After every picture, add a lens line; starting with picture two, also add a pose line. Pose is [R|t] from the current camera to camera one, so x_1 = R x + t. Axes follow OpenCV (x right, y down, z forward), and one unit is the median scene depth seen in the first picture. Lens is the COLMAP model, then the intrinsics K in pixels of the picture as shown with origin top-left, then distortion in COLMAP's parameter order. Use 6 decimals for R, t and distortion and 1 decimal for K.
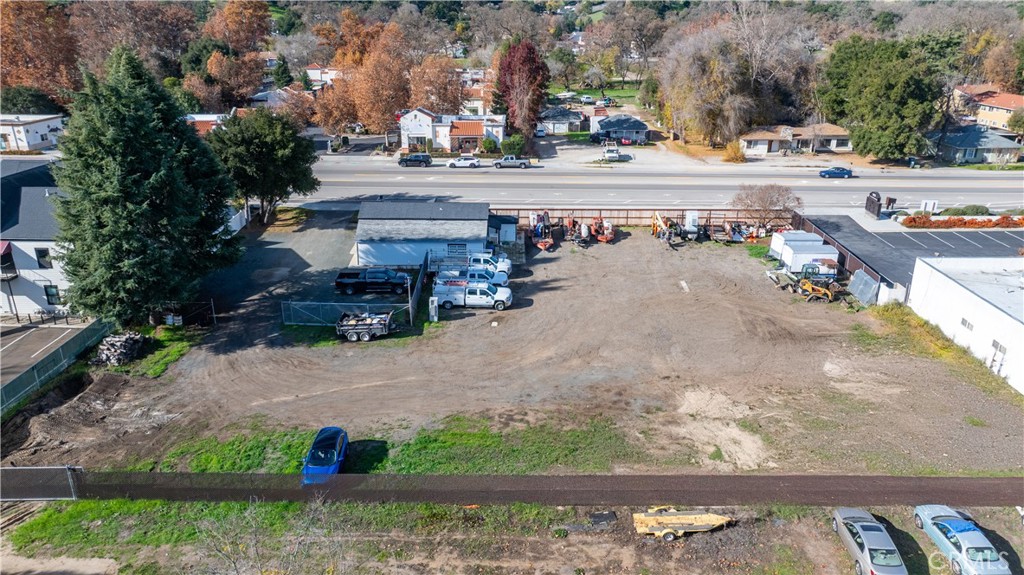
lens RADIAL K [[722.1, 0, 512.0], [0, 722.1, 287.5], [0, 0, 1]] dist [-0.041223, 0.038184]
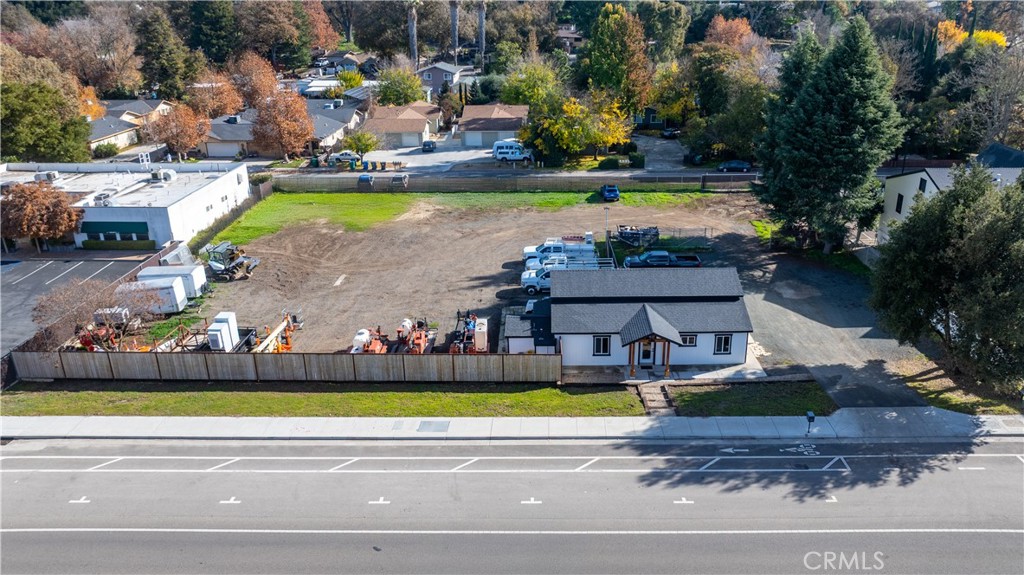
lens RADIAL K [[750.5, 0, 551.5], [0, 750.5, 286.0], [0, 0, 1]] dist [-0.026348, 0.000046]
pose [[-0.999886, 0.011324, -0.010022, -0.034494], [0.001607, 0.738594, 0.674149, -0.763306], [0.015036, 0.674056, -0.738527, 1.998656]]
